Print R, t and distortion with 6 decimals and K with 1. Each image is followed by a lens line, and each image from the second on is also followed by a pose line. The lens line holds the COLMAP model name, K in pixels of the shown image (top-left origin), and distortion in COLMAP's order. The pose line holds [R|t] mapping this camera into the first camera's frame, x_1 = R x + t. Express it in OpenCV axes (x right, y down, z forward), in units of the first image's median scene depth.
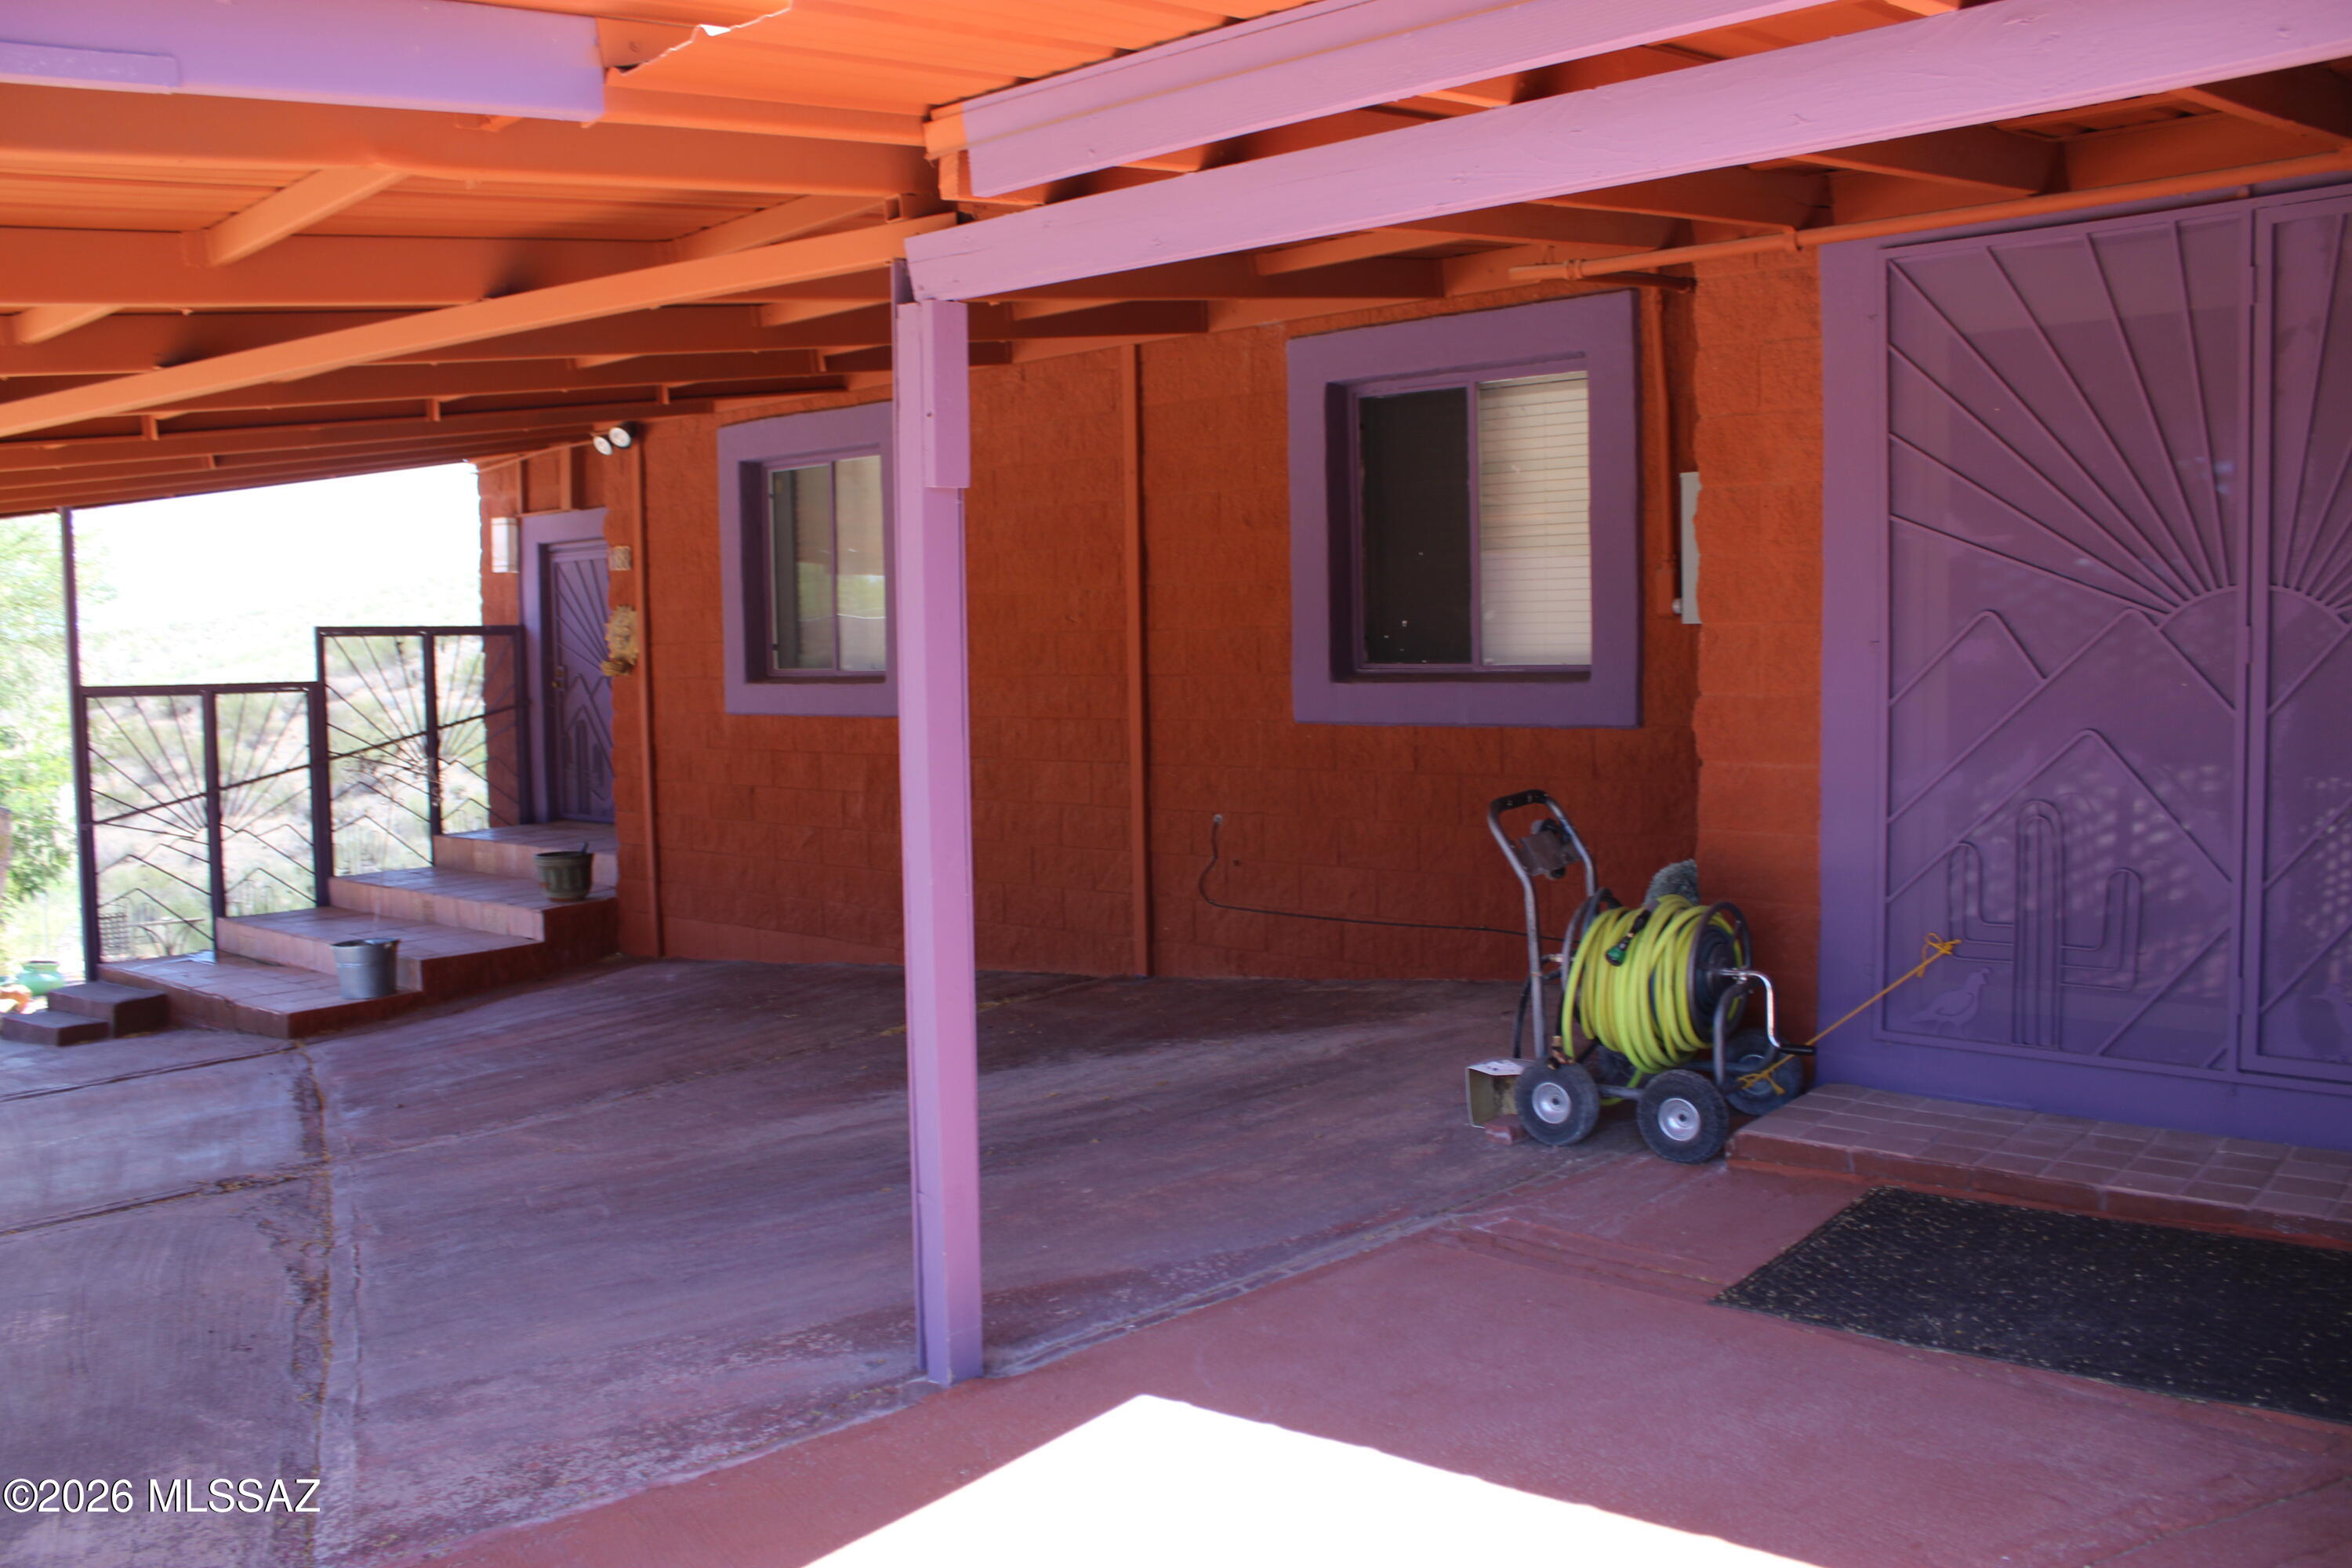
lens RADIAL K [[1938.5, 0, 1166.2], [0, 1938.5, 787.2], [0, 0, 1]] dist [-0.168109, 0.147769]
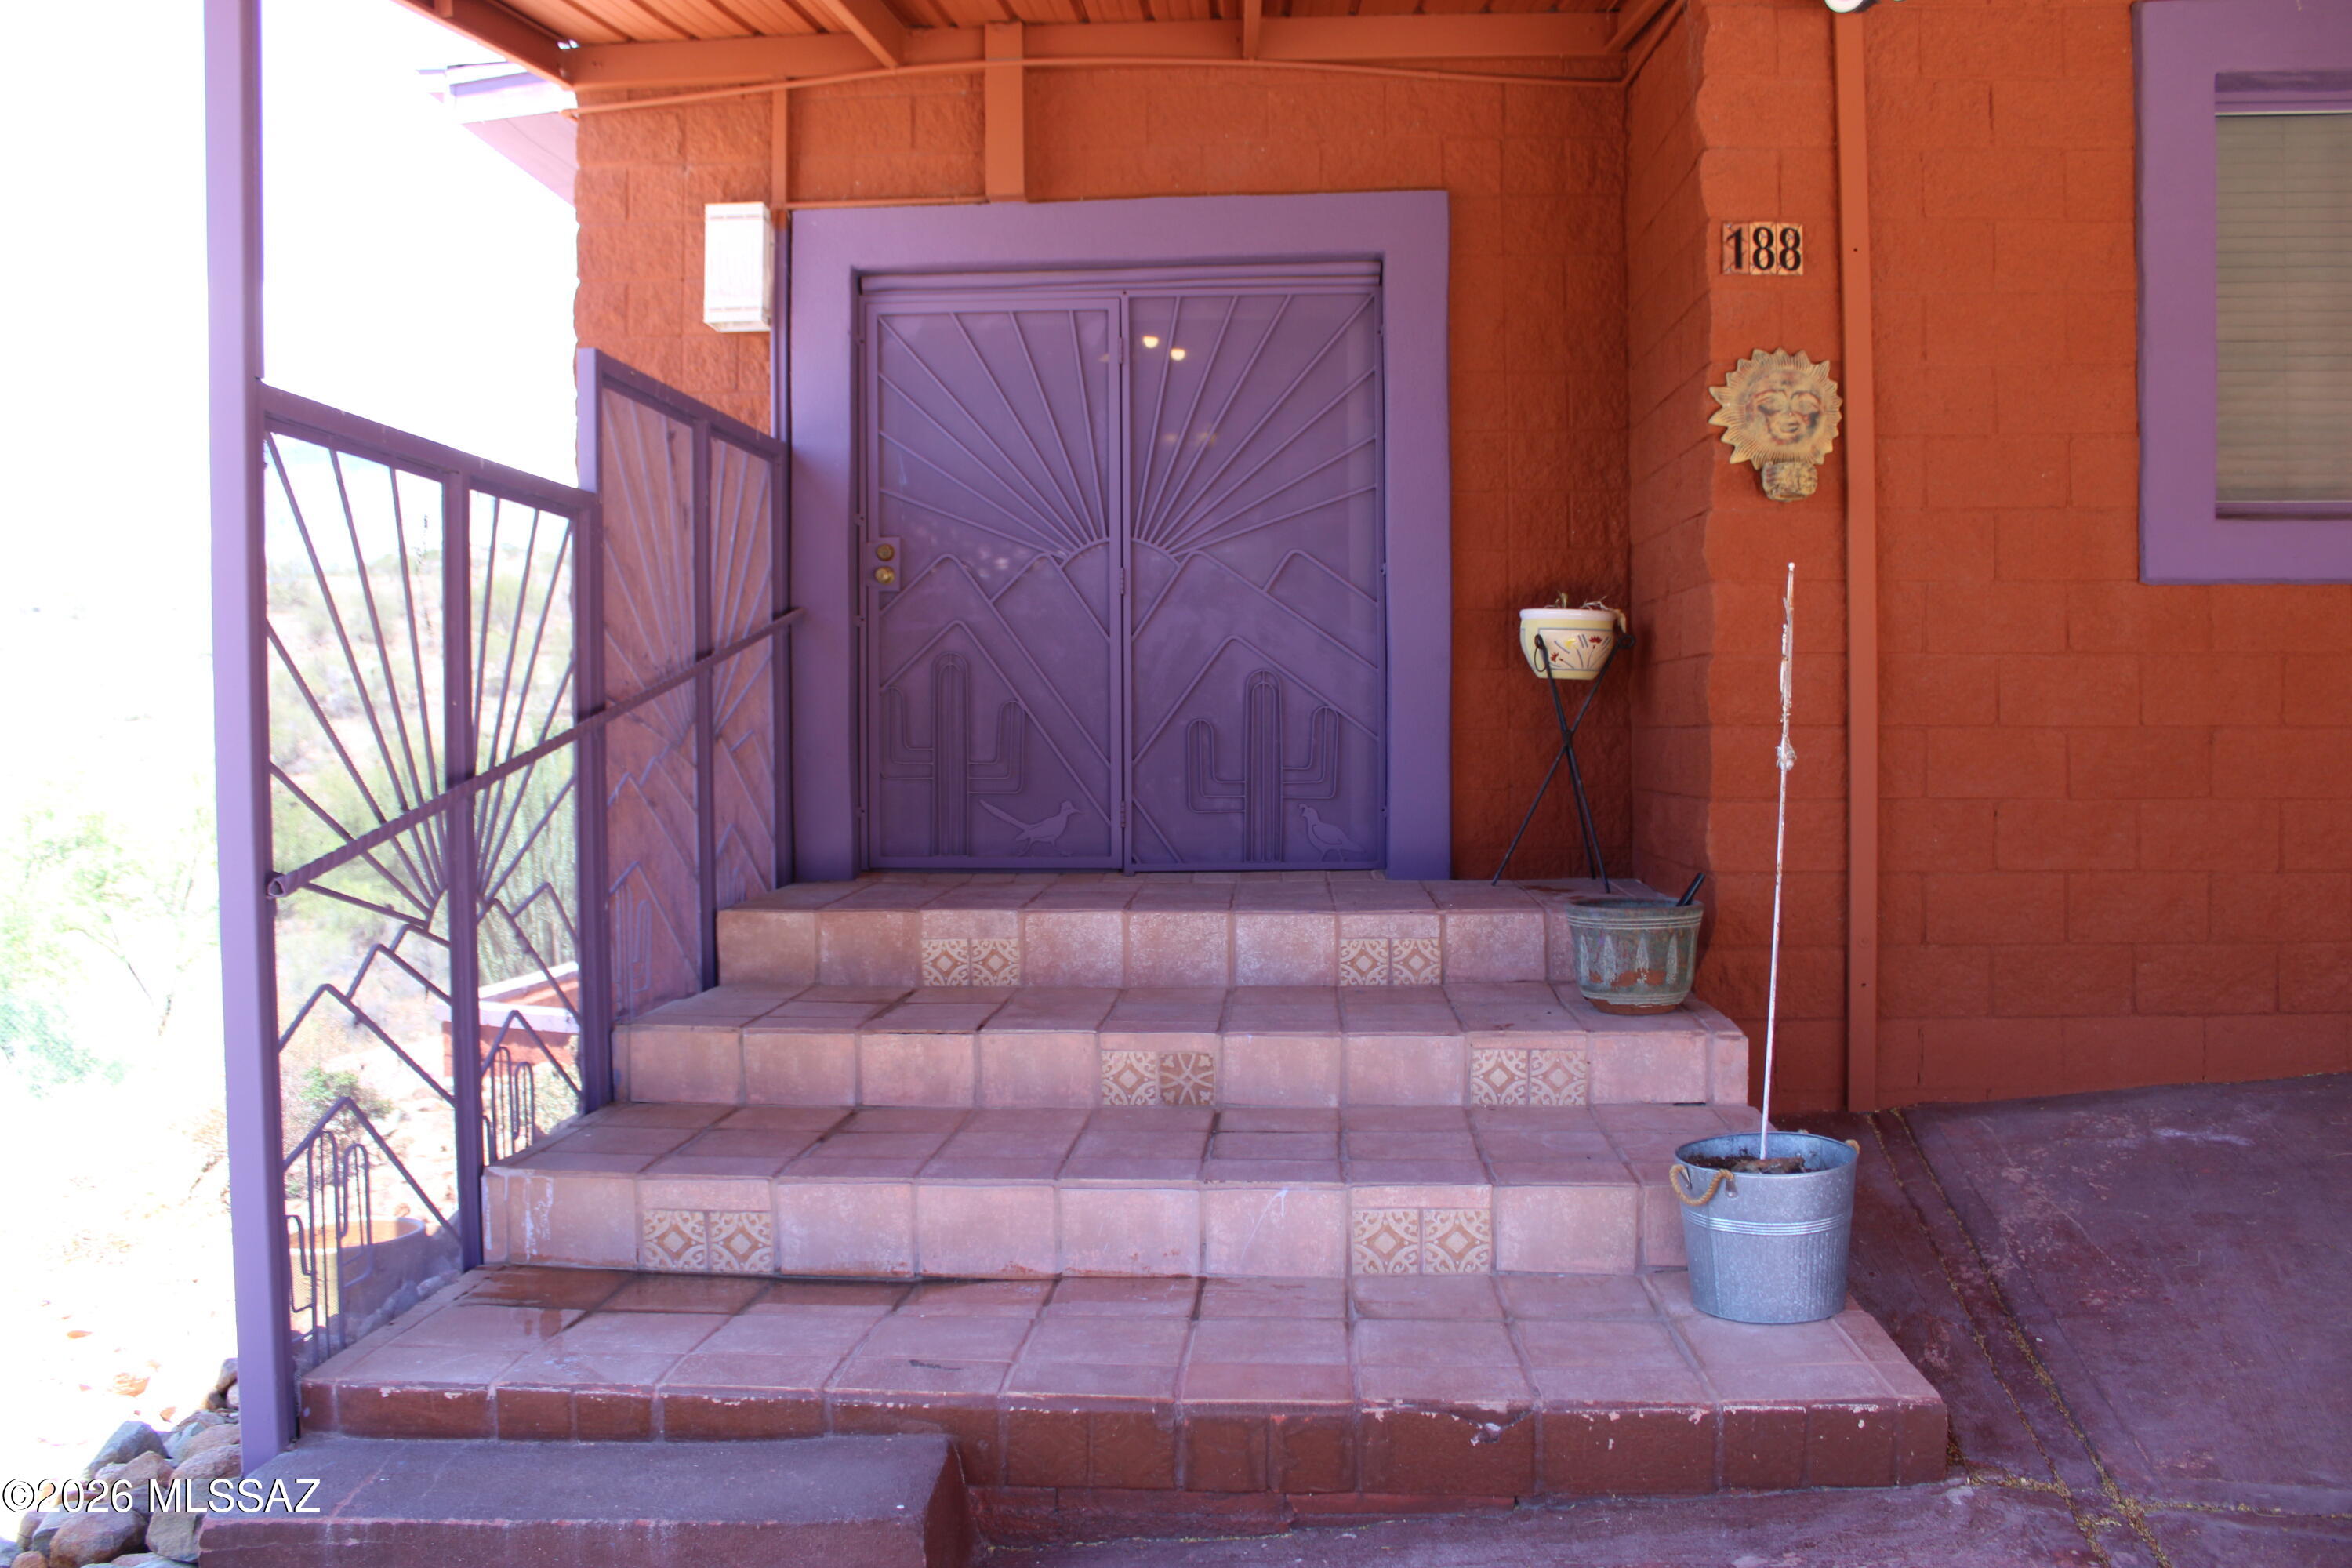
lens RADIAL K [[1938.5, 0, 1166.2], [0, 1938.5, 787.2], [0, 0, 1]] dist [-0.168109, 0.147769]
pose [[0.797000, -0.006570, 0.603943, -0.556262], [0.036582, 0.998630, -0.037413, 0.017799], [-0.602870, 0.051912, 0.796149, 0.601049]]
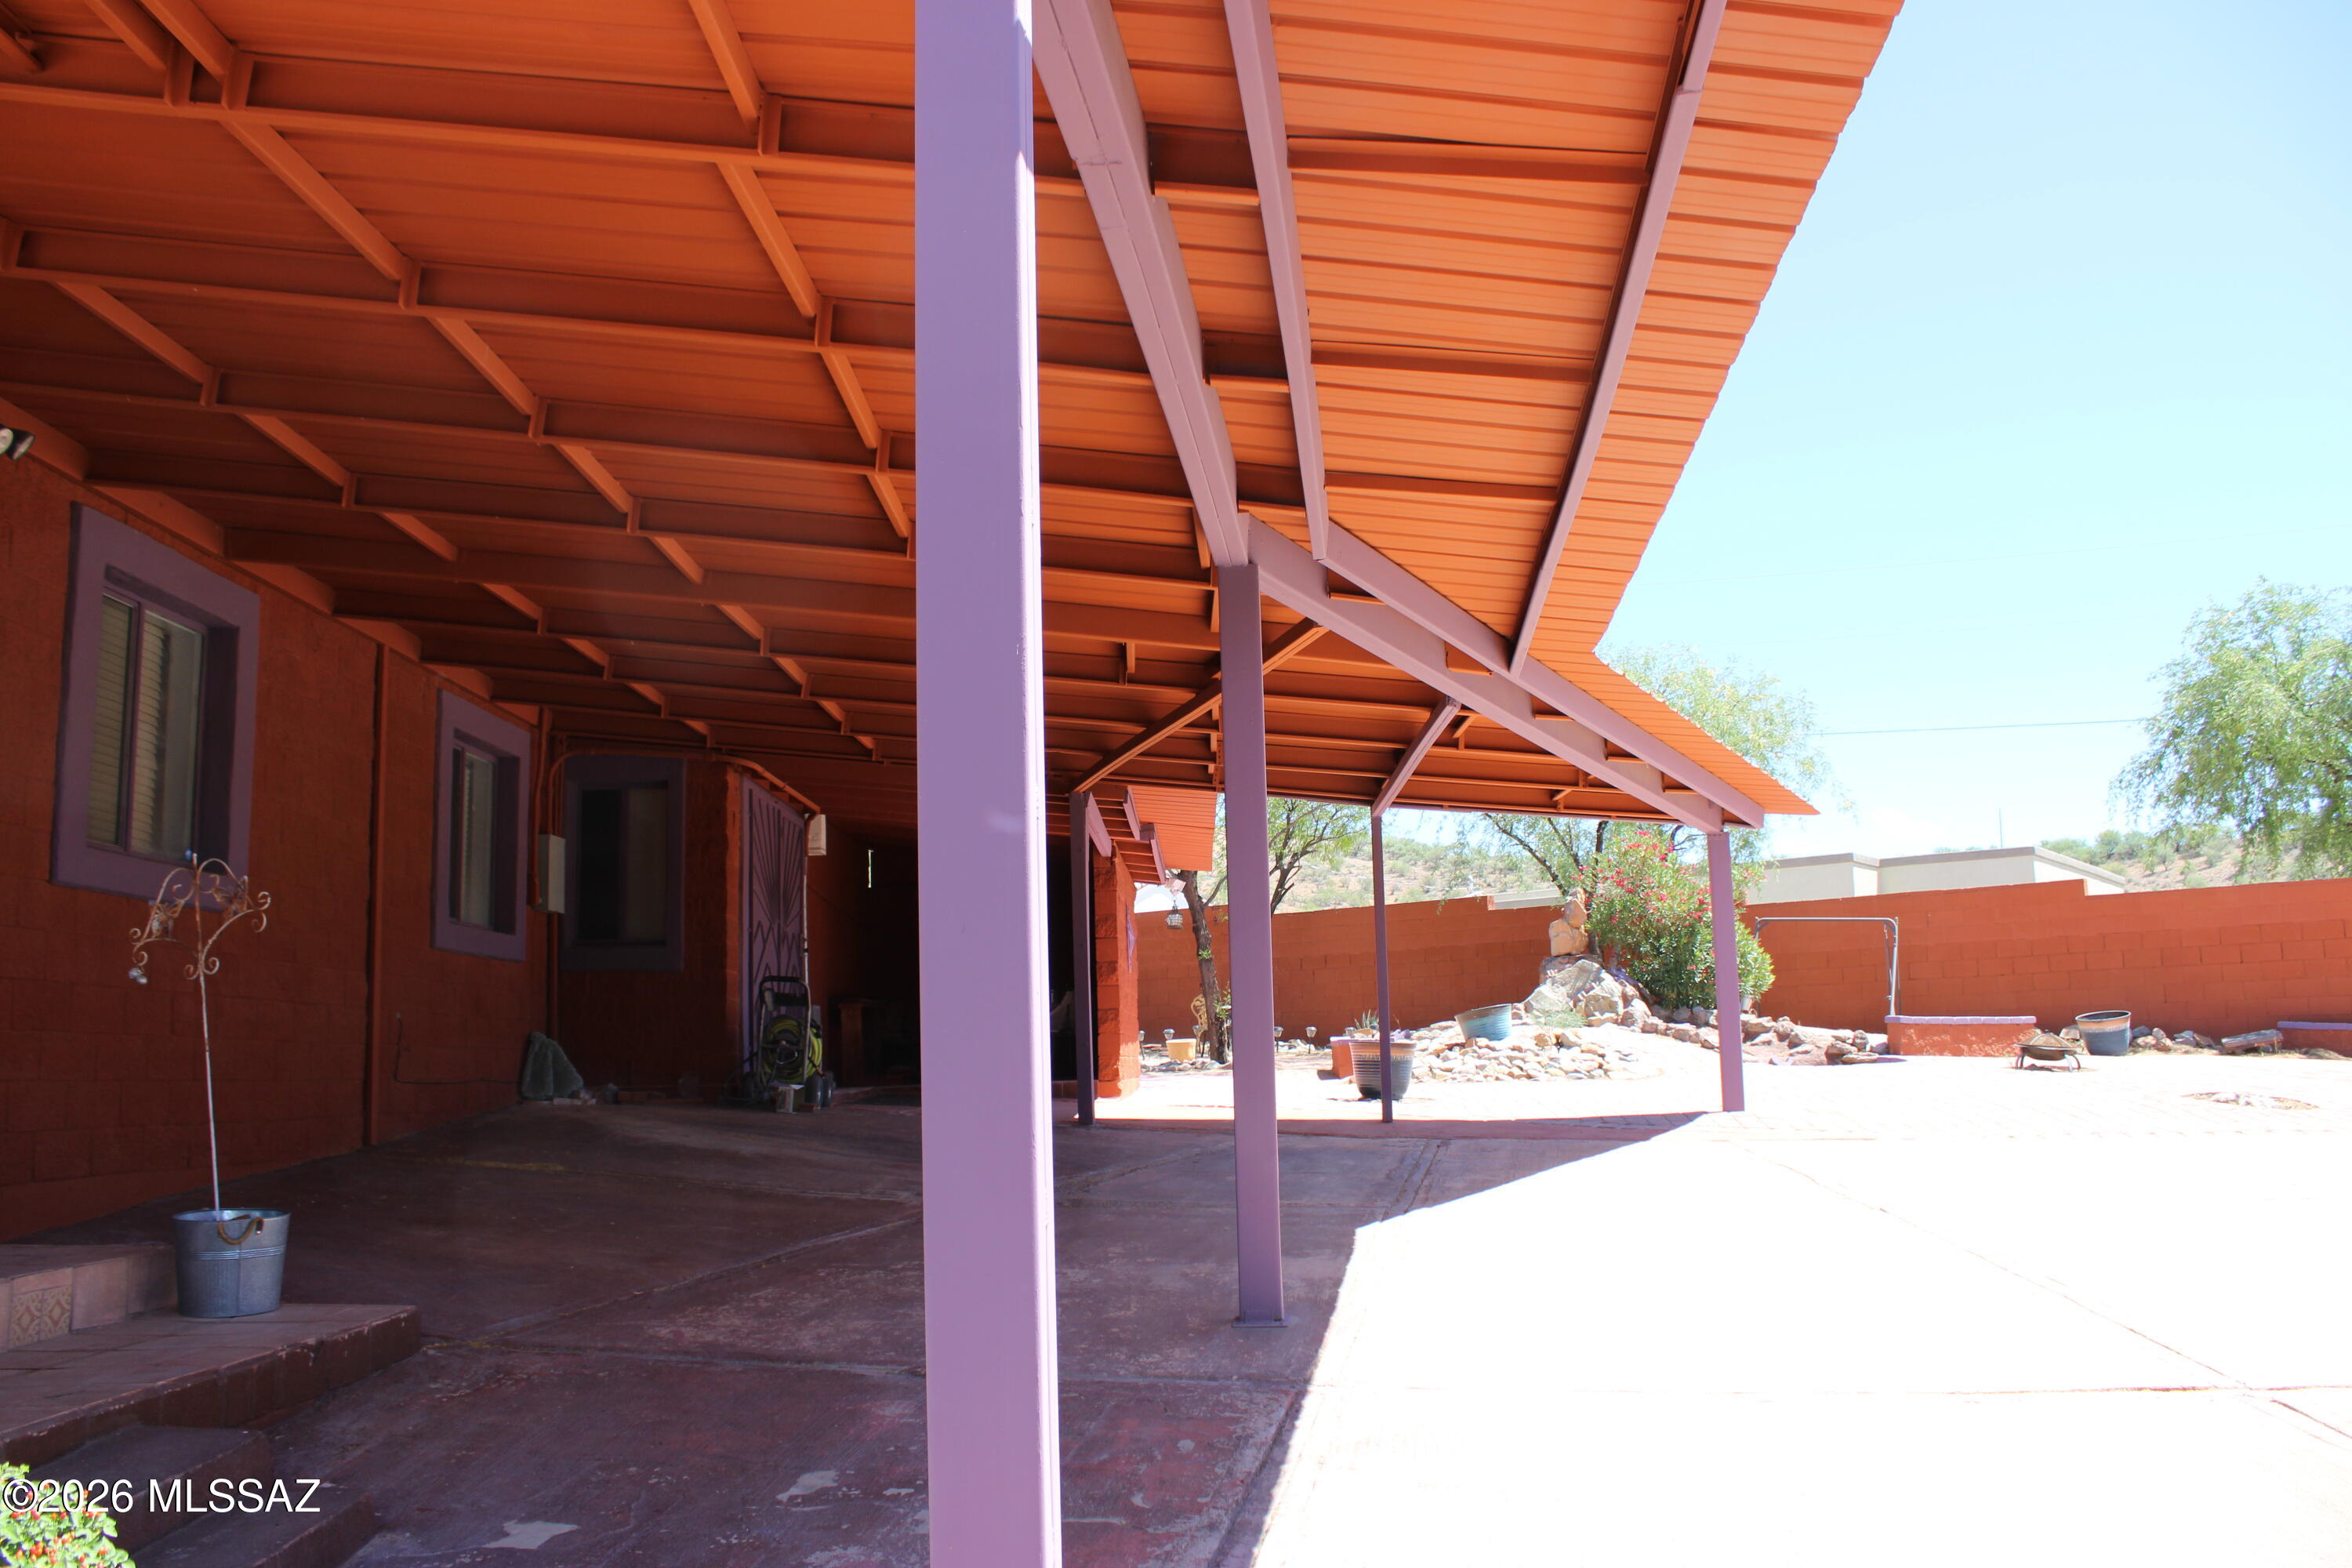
lens RADIAL K [[1938.5, 0, 1166.2], [0, 1938.5, 787.2], [0, 0, 1]] dist [-0.168109, 0.147769]
pose [[-0.643414, 0.141885, 0.752254, -0.808772], [0.087922, 0.989867, -0.111500, 0.032601], [-0.760452, -0.005601, -0.649370, 0.891901]]
